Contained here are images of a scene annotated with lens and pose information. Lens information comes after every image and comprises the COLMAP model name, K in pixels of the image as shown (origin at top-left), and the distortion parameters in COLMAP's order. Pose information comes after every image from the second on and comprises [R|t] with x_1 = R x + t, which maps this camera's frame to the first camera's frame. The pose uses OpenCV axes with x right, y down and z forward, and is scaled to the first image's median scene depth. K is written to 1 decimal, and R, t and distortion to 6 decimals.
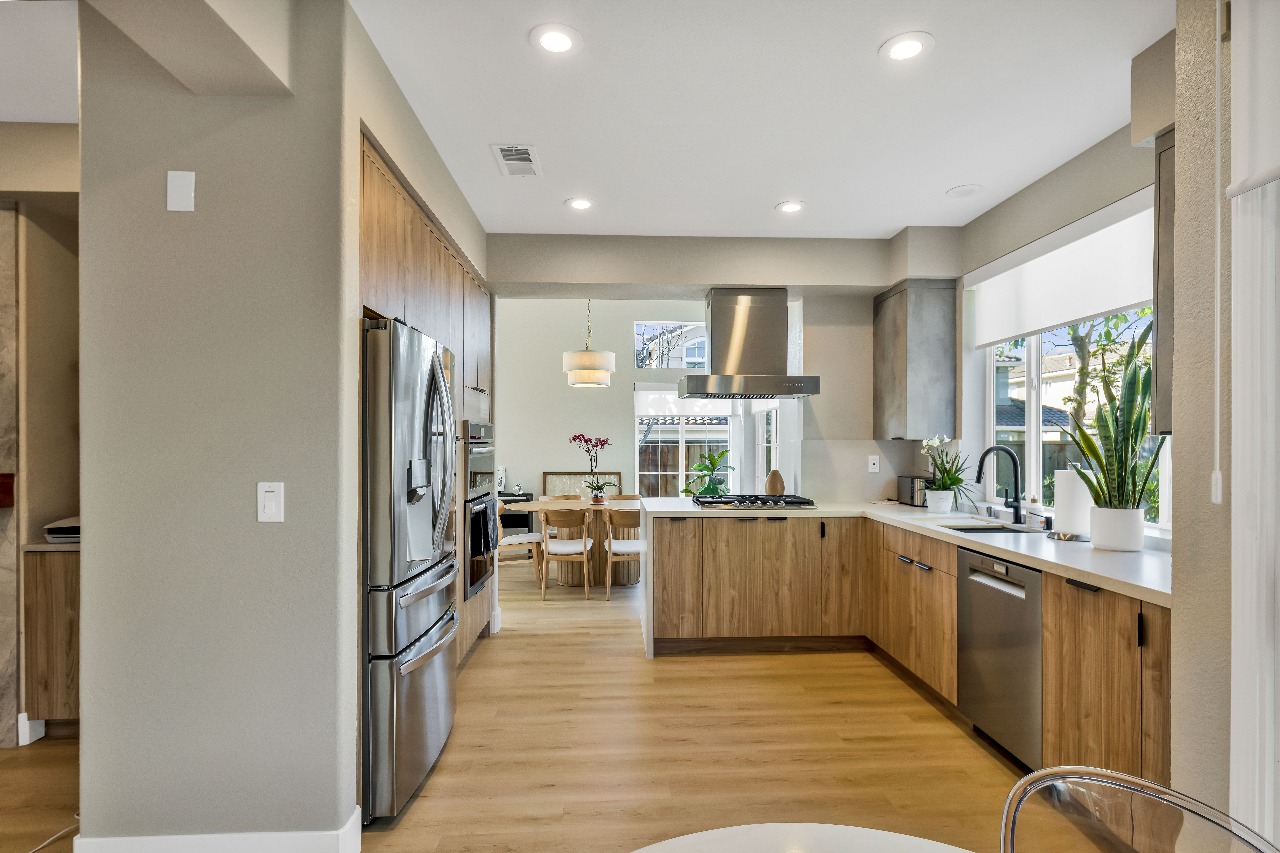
lens RADIAL K [[623.7, 0, 650.1], [0, 623.7, 442.2], [0, 0, 1]] dist [0.000205, -0.000866]
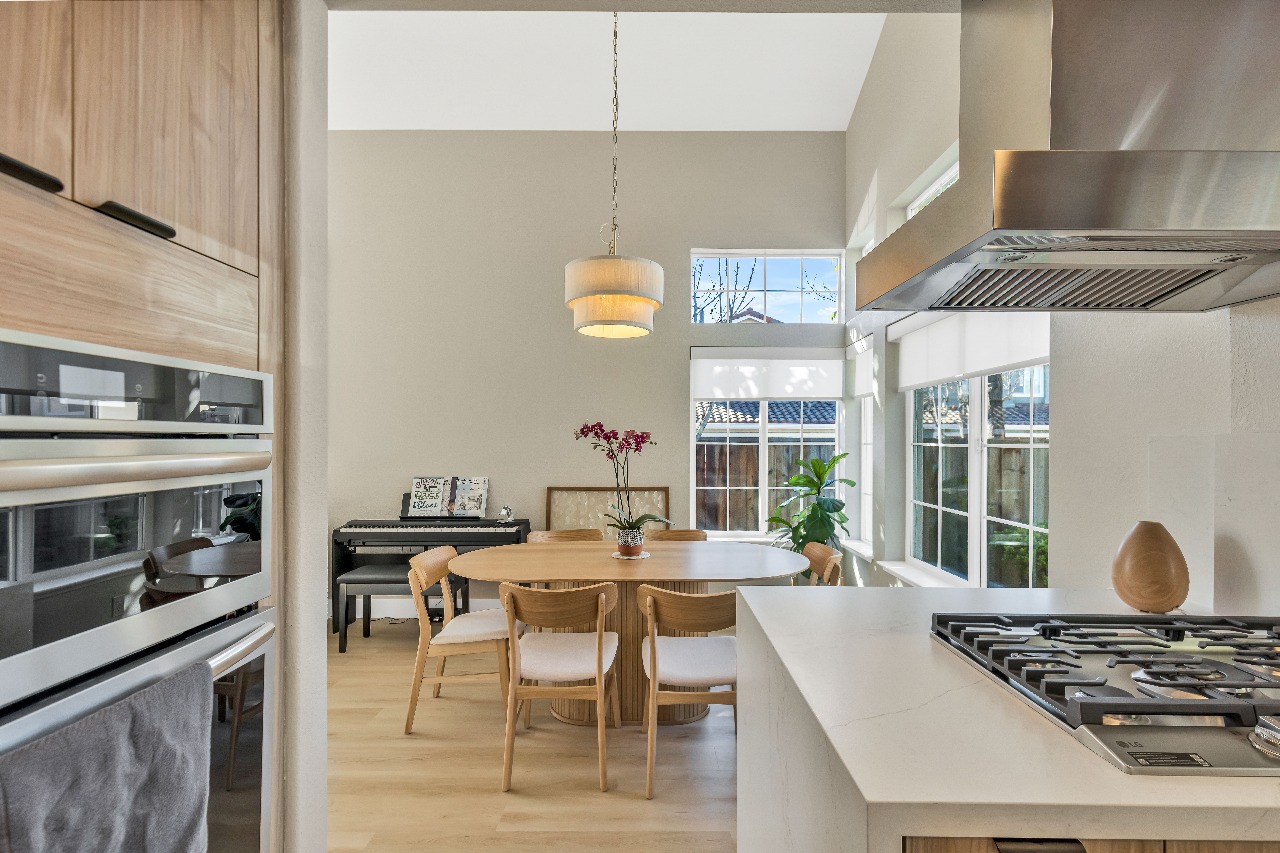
lens RADIAL K [[556.7, 0, 645.1], [0, 556.7, 426.6], [0, 0, 1]] dist [0.003246, -0.000208]
pose [[0.997659, 0.002836, -0.068331, -0.057873], [-0.004685, 0.999627, -0.026912, 0.003133], [0.068229, 0.027169, 0.997300, 0.786140]]
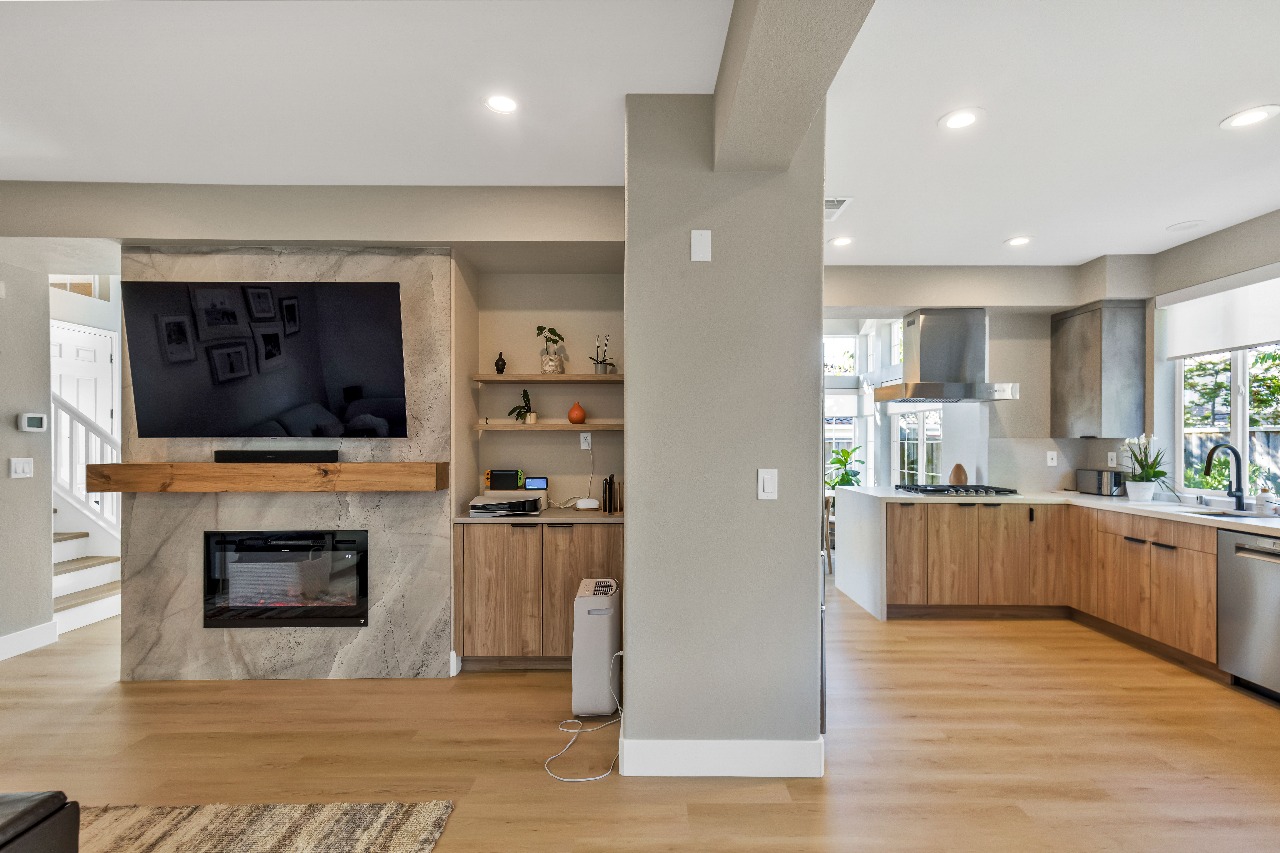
lens RADIAL K [[556.7, 0, 643.5], [0, 556.7, 436.9], [0, 0, 1]] dist [0.003246, -0.000208]
pose [[0.998824, 0.003860, -0.048326, -0.394169], [-0.004056, 0.999984, -0.003948, 0.001380], [0.048310, 0.004139, 0.998824, -0.081714]]
